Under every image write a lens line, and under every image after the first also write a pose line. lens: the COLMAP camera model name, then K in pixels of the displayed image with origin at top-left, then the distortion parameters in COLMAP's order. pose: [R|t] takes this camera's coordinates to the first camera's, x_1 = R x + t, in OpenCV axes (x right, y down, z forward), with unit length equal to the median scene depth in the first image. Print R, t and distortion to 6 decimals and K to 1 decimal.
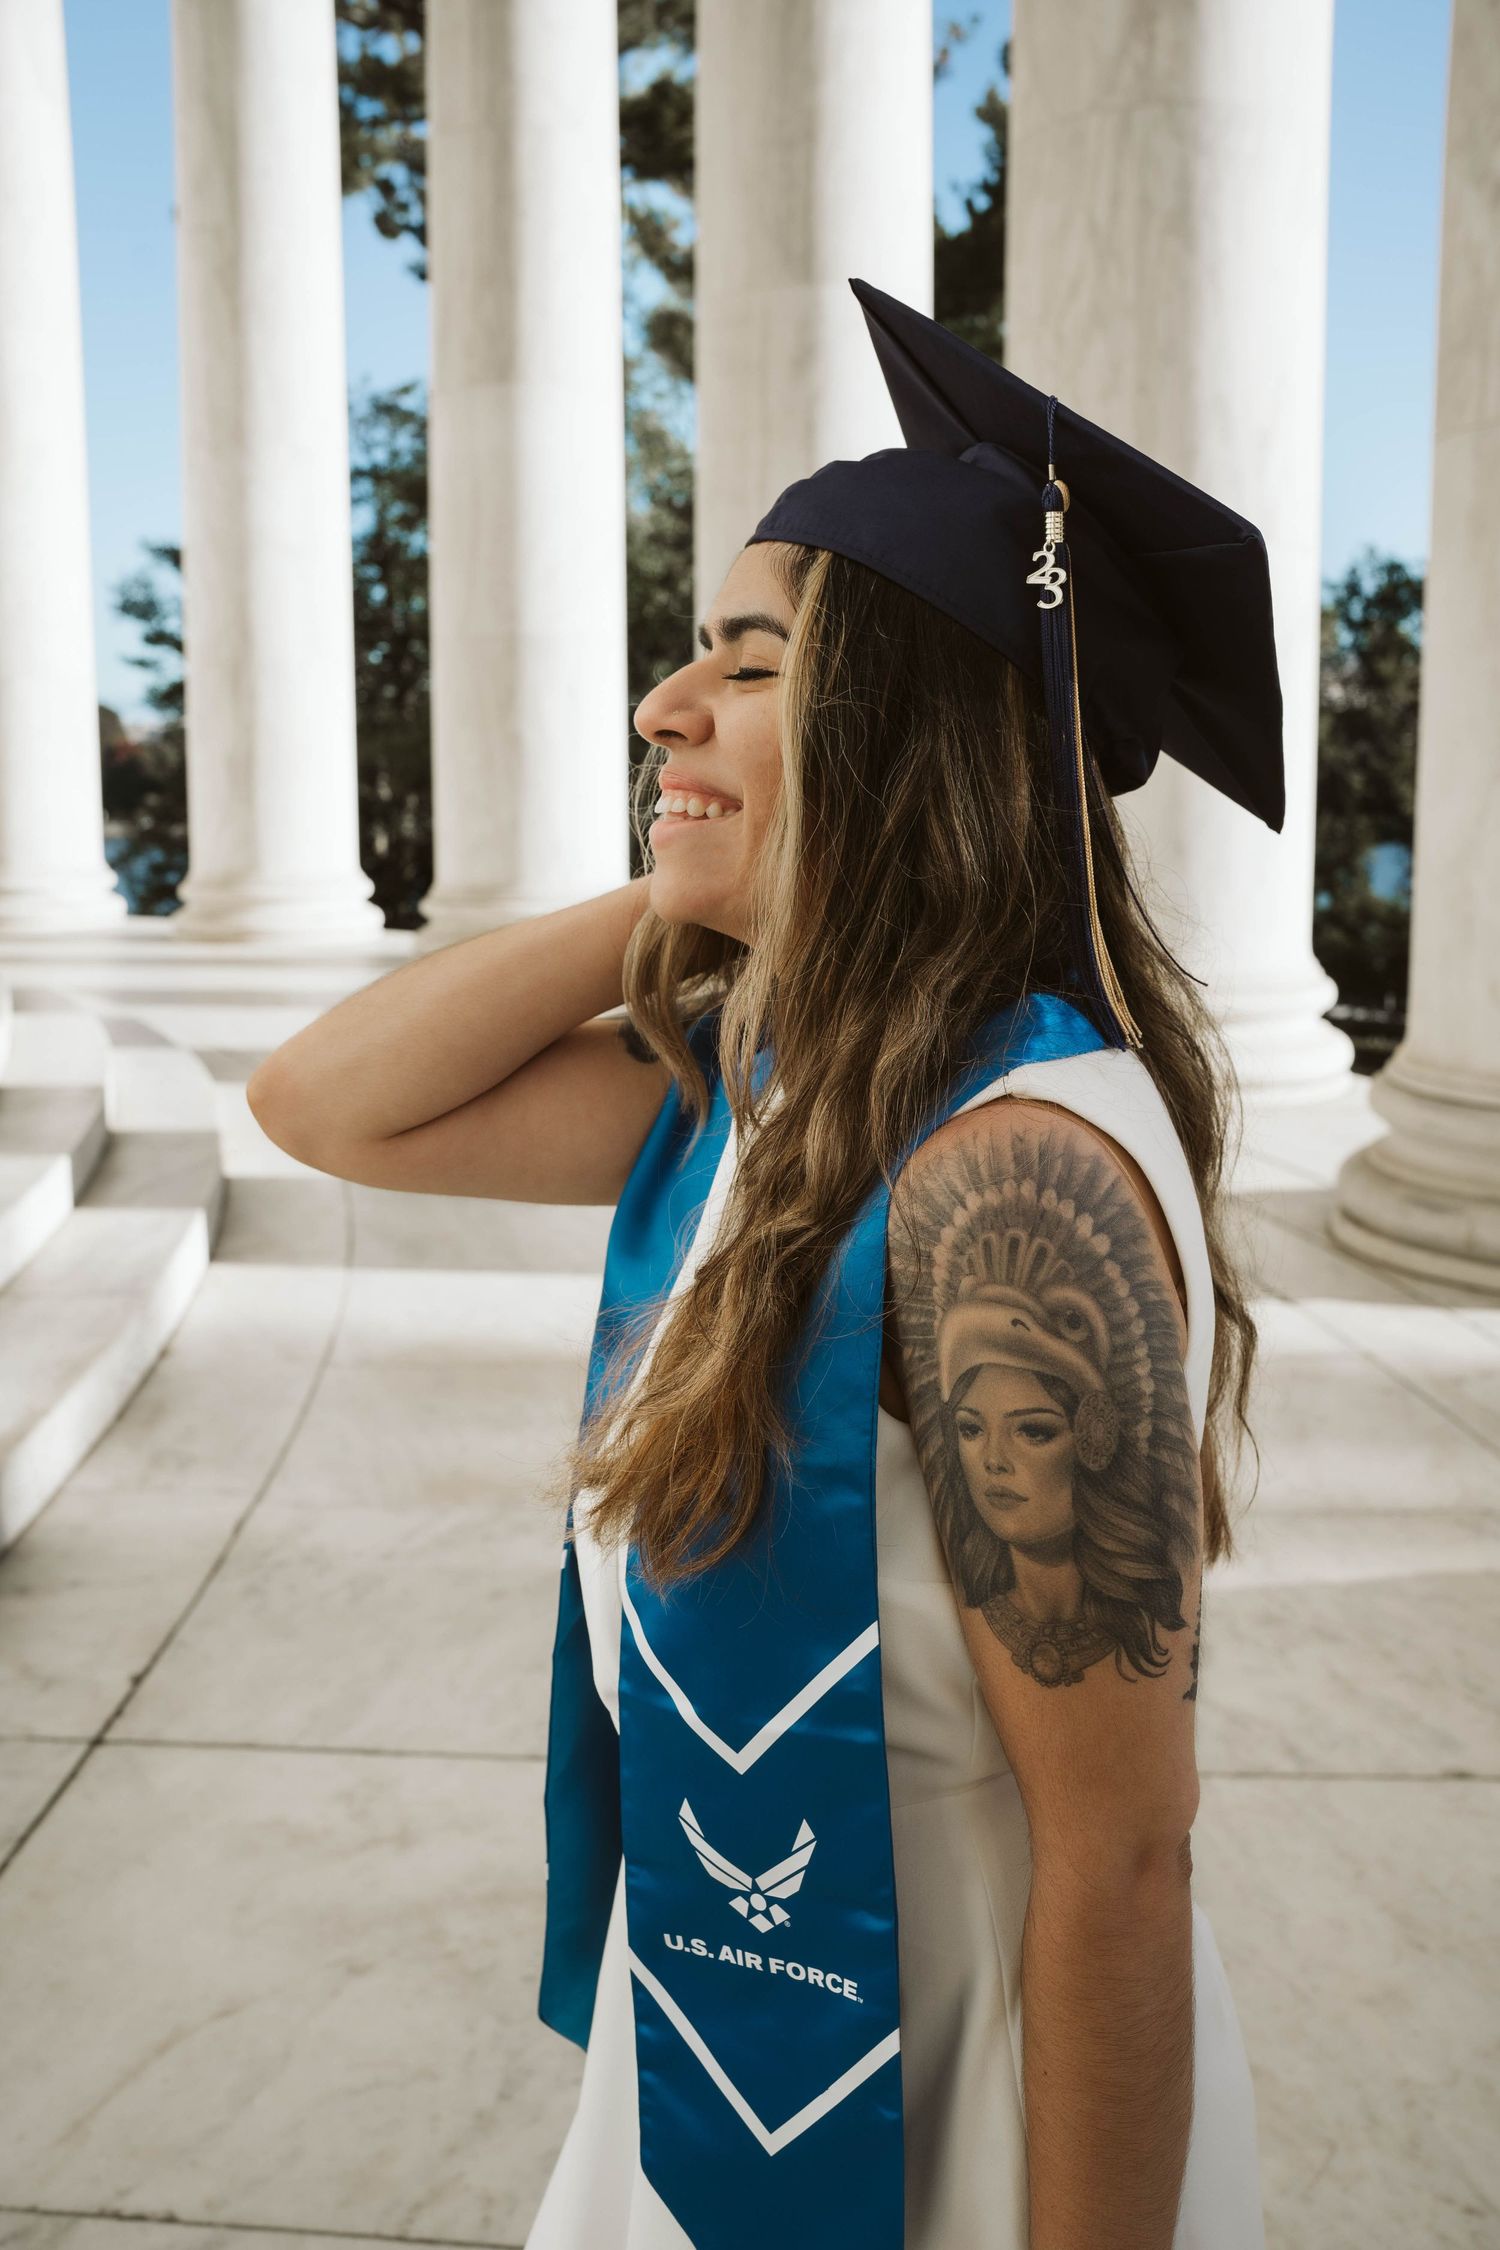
lens RADIAL K [[2154.7, 0, 750.0], [0, 2154.7, 1125.0], [0, 0, 1]] dist [-0.187002, 0.262462]
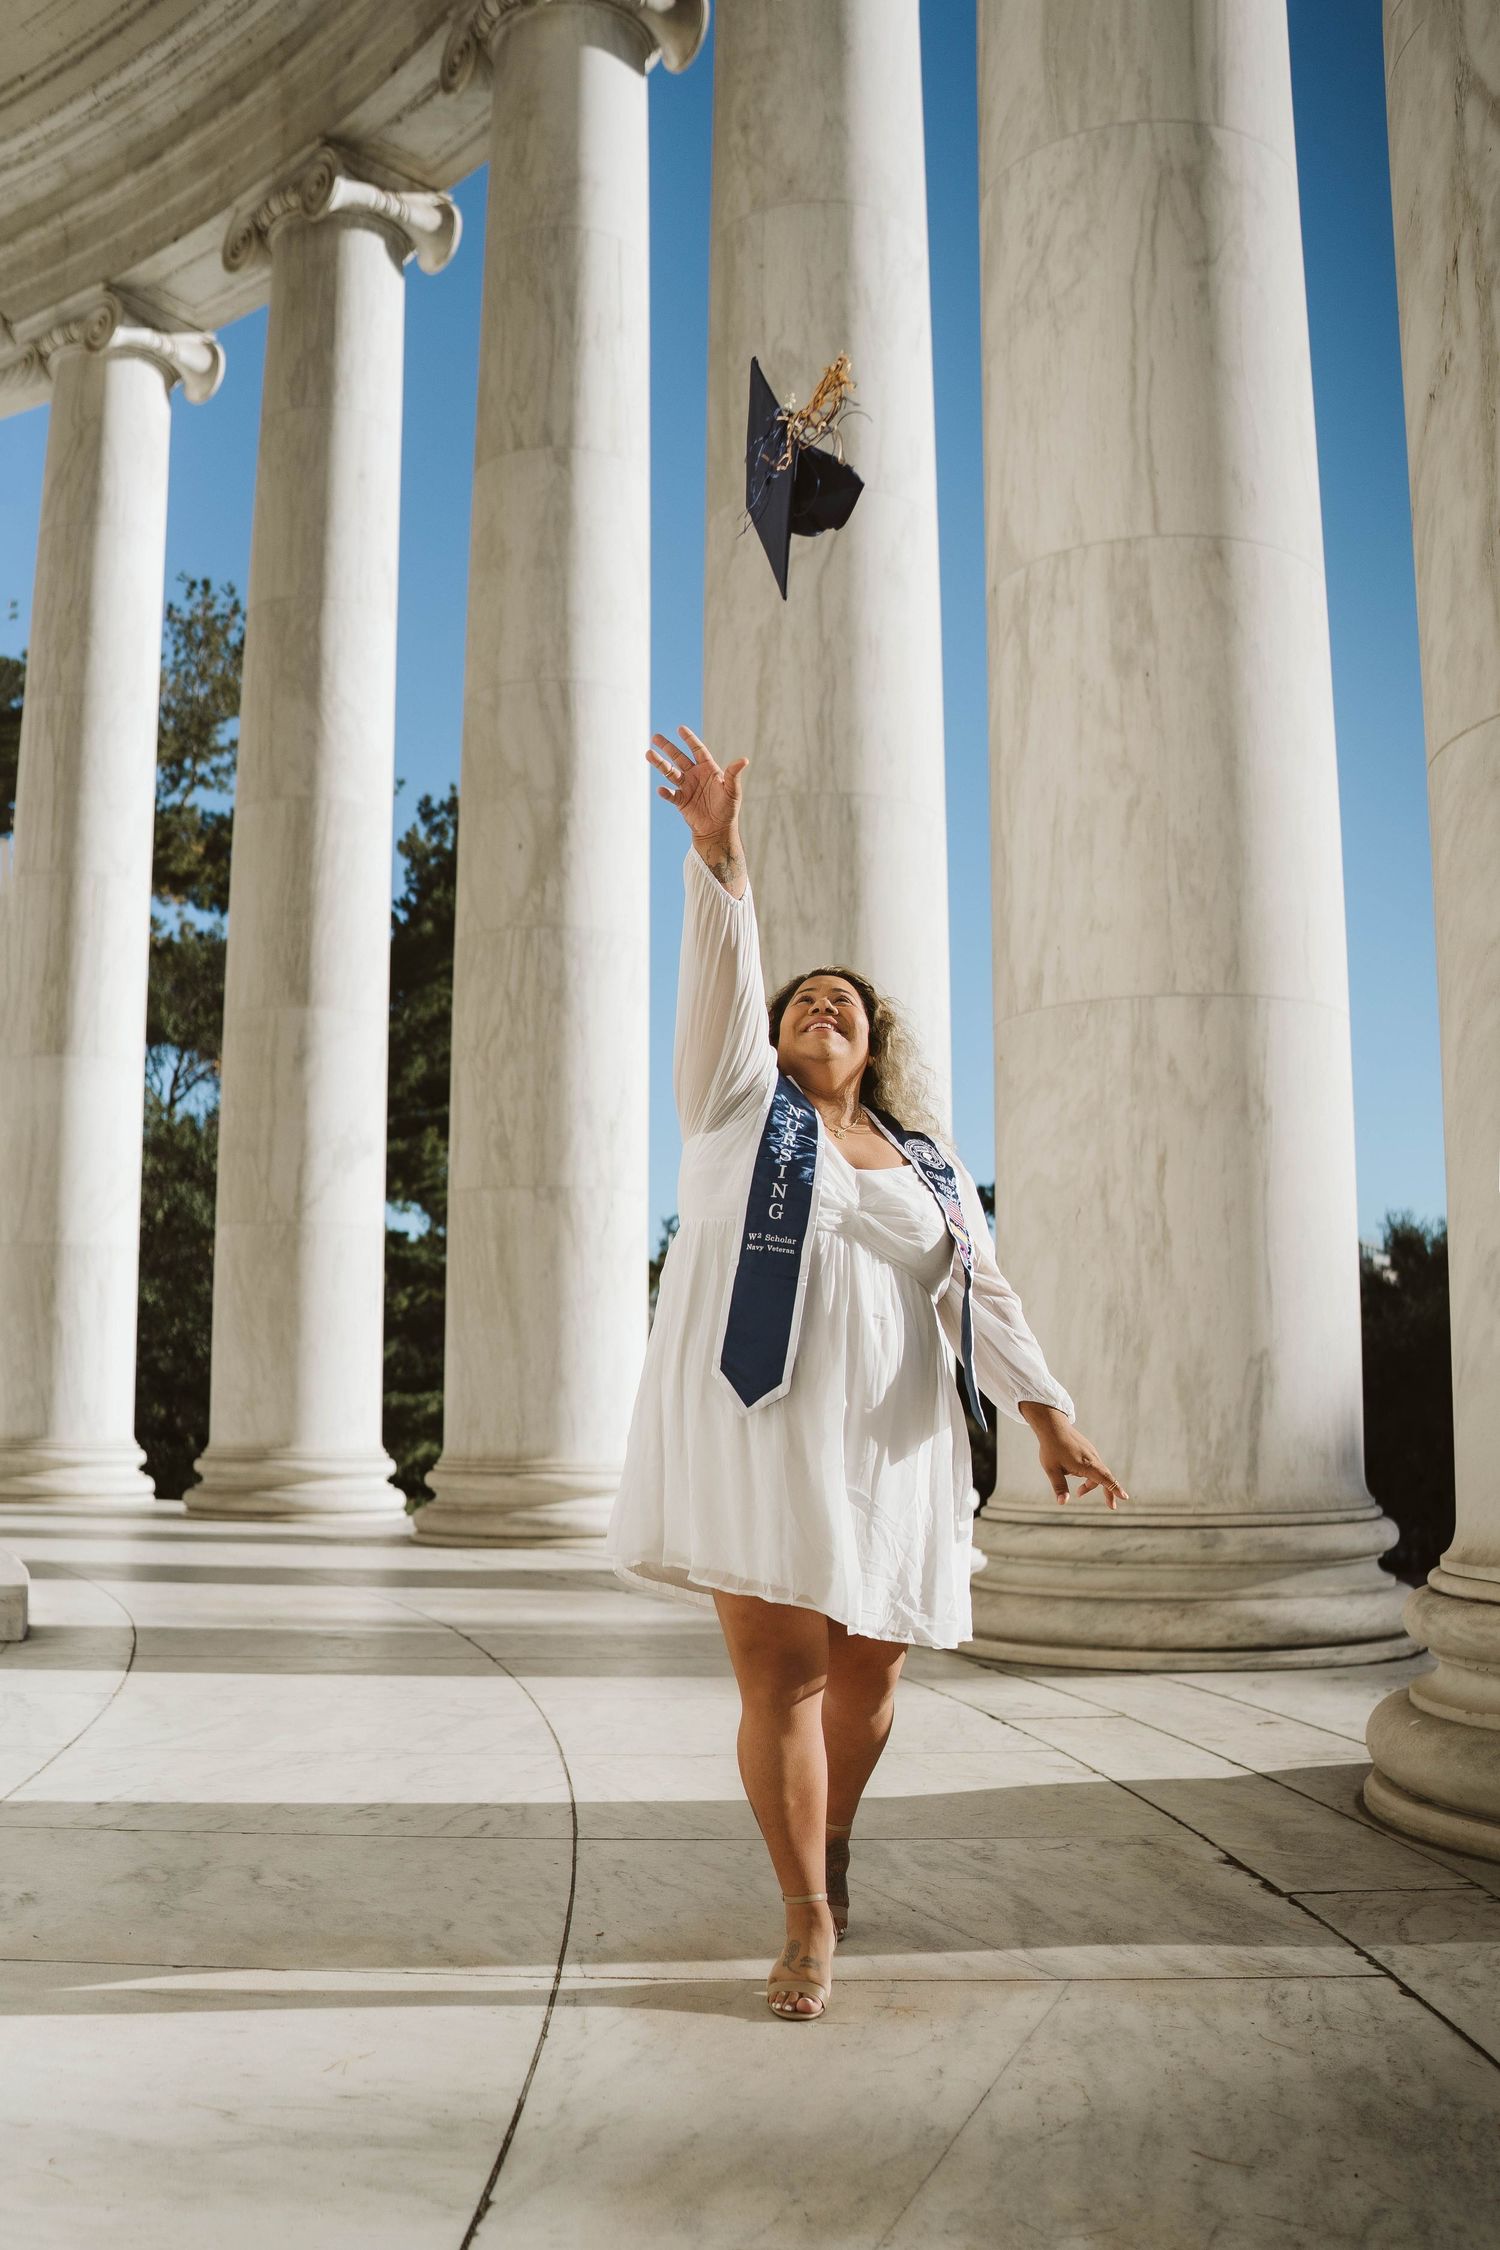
lens RADIAL K [[2154.7, 0, 750.0], [0, 2154.7, 1125.0], [0, 0, 1]] dist [-0.187002, 0.262462]
pose [[0.959304, 0.041458, 0.279314, -0.107290], [0.042473, 0.956724, -0.287880, 0.141236], [-0.279162, 0.288028, 0.916029, -0.502660]]
